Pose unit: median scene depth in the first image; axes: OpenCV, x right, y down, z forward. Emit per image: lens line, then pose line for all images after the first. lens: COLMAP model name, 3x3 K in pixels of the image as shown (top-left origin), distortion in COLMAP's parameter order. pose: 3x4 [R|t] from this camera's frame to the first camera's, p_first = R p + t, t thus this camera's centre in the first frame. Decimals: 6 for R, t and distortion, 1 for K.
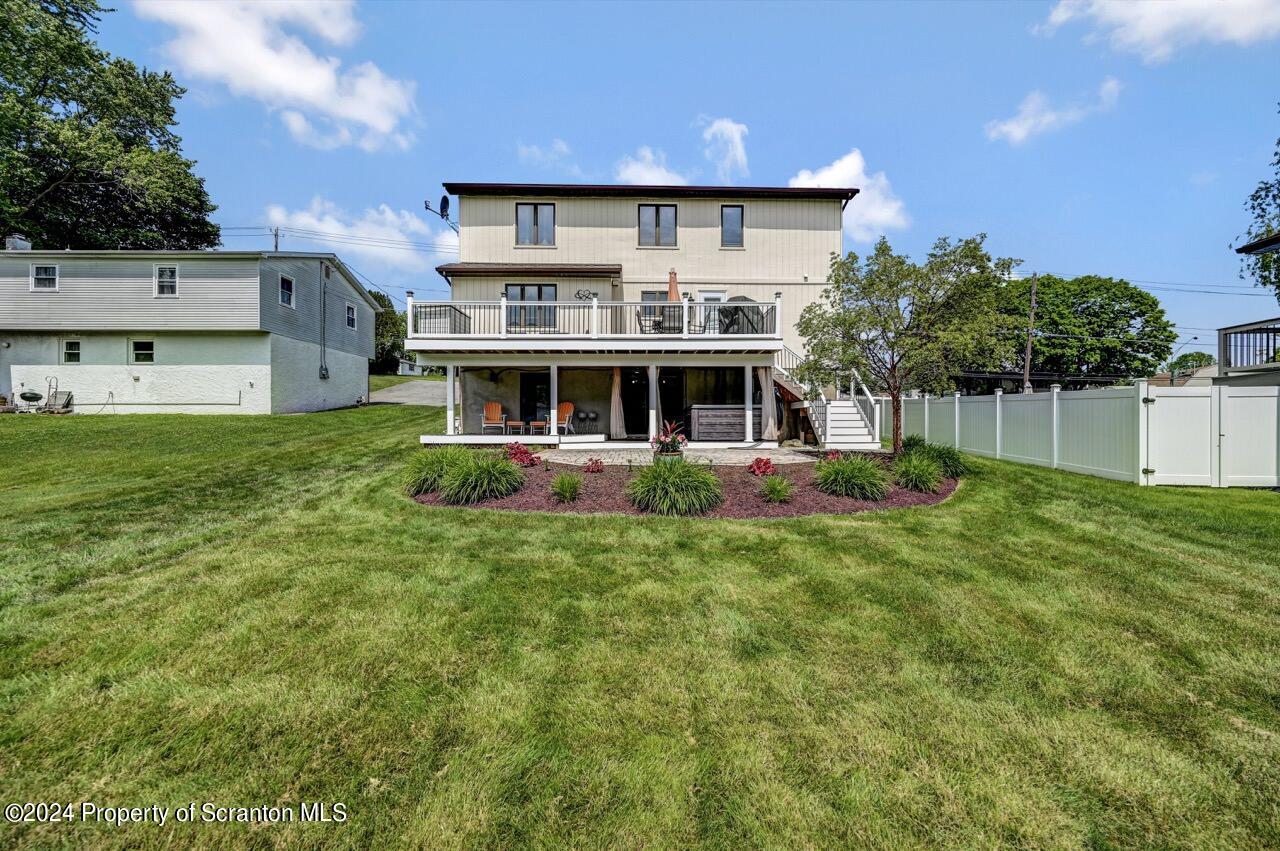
lens RADIAL K [[515.4, 0, 638.5], [0, 515.4, 424.1], [0, 0, 1]] dist [0.001080, 0.000037]
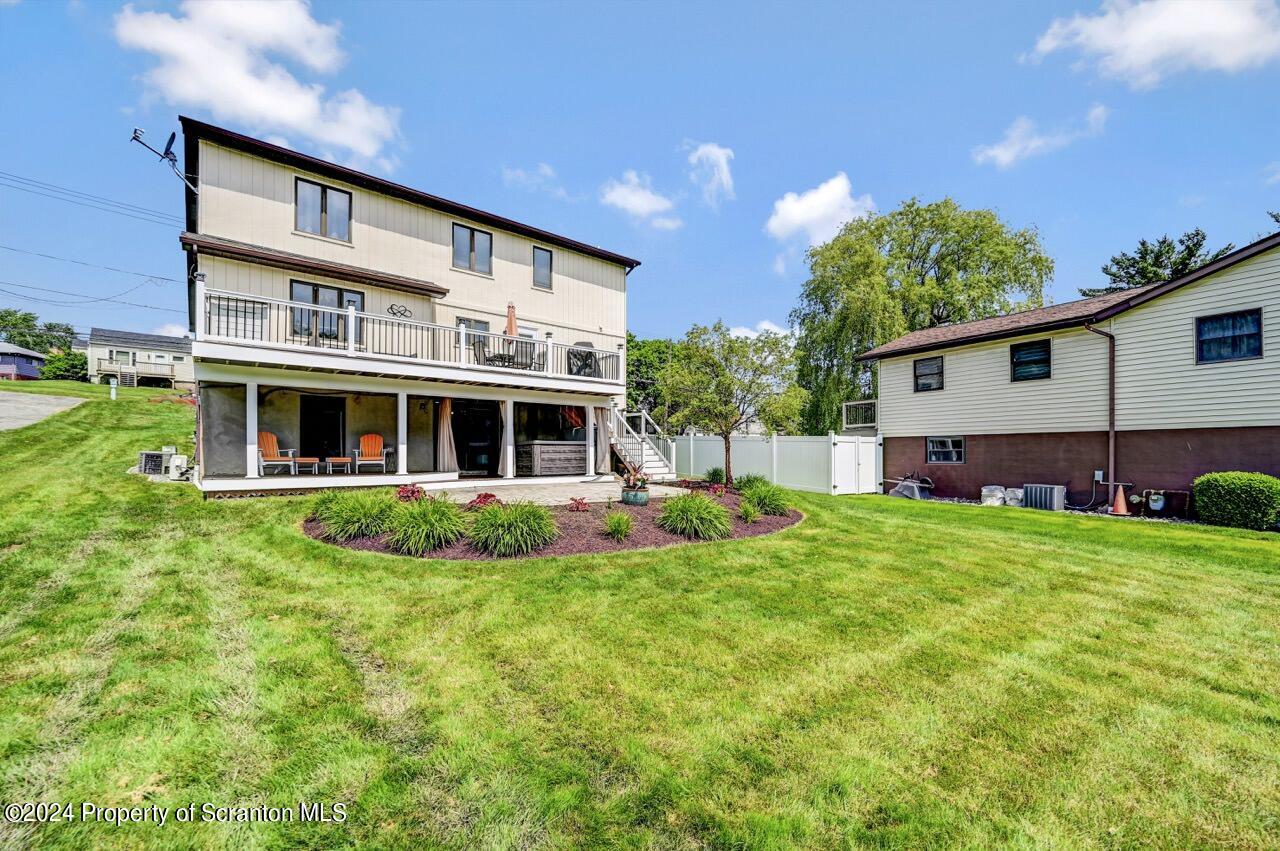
lens RADIAL K [[520.0, 0, 647.4], [0, 520.0, 449.5], [0, 0, 1]] dist [-0.001299, -0.000287]
pose [[0.770345, 0.003698, 0.637616, -0.338716], [0.002197, 0.999962, -0.008455, -0.009702], [-0.637623, 0.007914, 0.770308, 0.062392]]
